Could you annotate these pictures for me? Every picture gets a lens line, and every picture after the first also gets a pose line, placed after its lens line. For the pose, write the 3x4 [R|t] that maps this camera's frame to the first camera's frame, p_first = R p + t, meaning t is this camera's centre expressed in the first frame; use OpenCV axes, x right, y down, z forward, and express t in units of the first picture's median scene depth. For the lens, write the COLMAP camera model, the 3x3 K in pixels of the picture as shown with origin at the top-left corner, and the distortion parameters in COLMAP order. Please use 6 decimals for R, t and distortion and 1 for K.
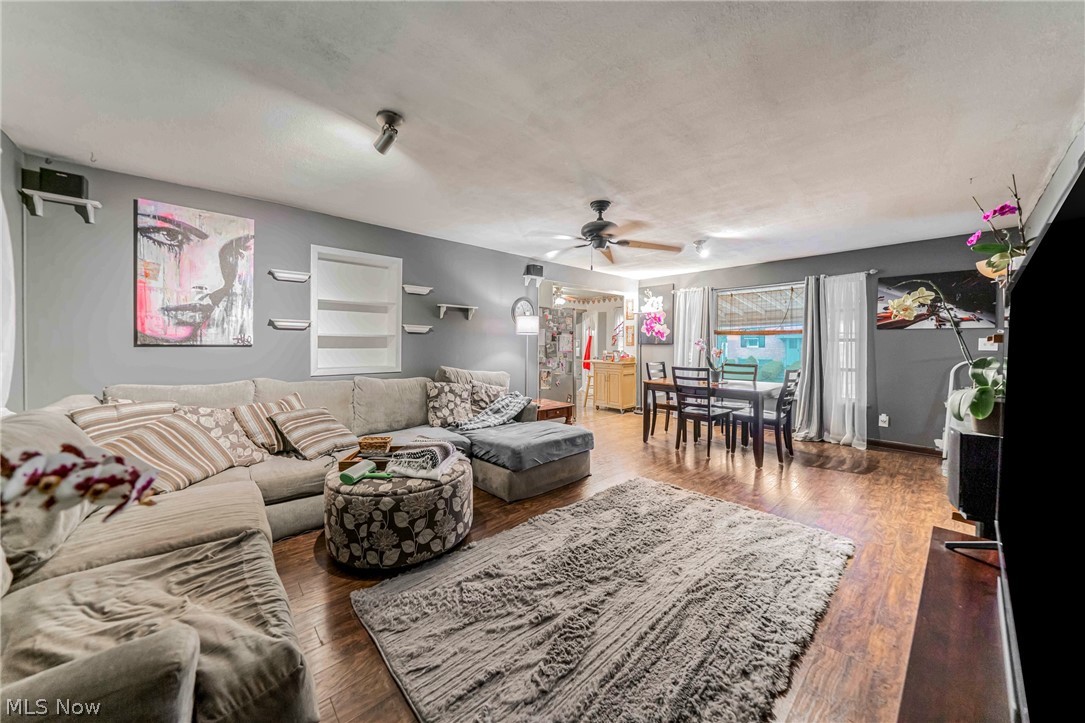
lens RADIAL K [[376.3, 0, 540.6], [0, 376.3, 348.4], [0, 0, 1]] dist [-0.001611, -0.000151]
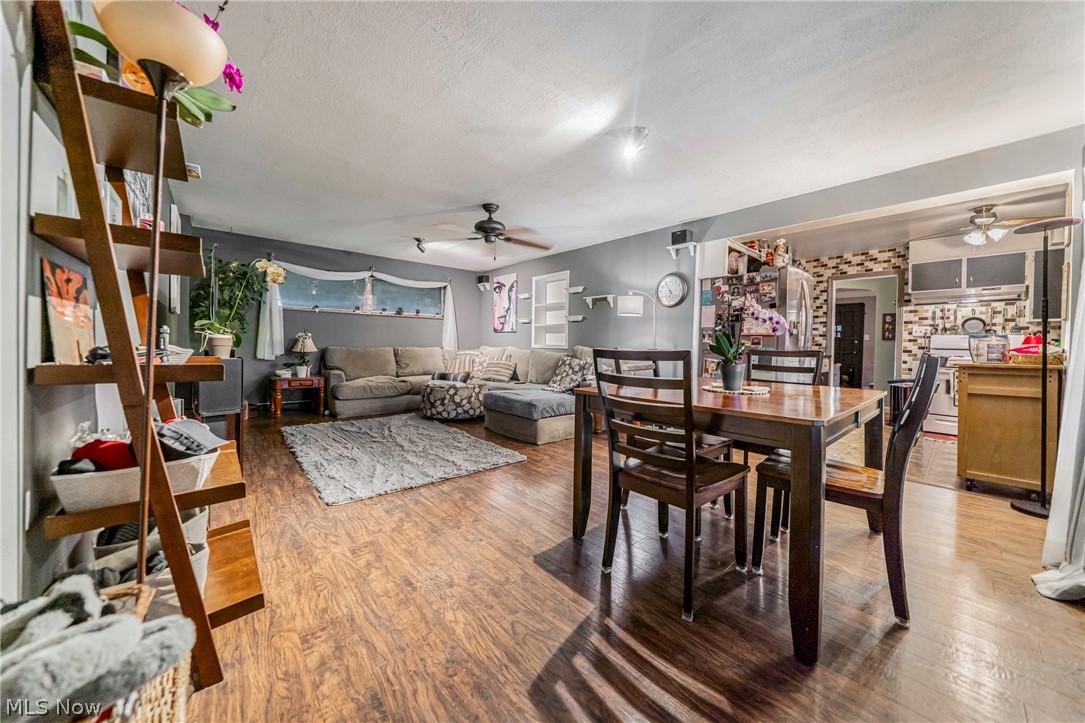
lens RADIAL K [[376.3, 0, 540.6], [0, 376.3, 348.4], [0, 0, 1]] dist [-0.001611, -0.000151]
pose [[-0.019910, 0.007849, -0.999771, 1.416771], [-0.026831, 0.999605, 0.008382, 0.067315], [0.999442, 0.026992, -0.019691, 1.226537]]
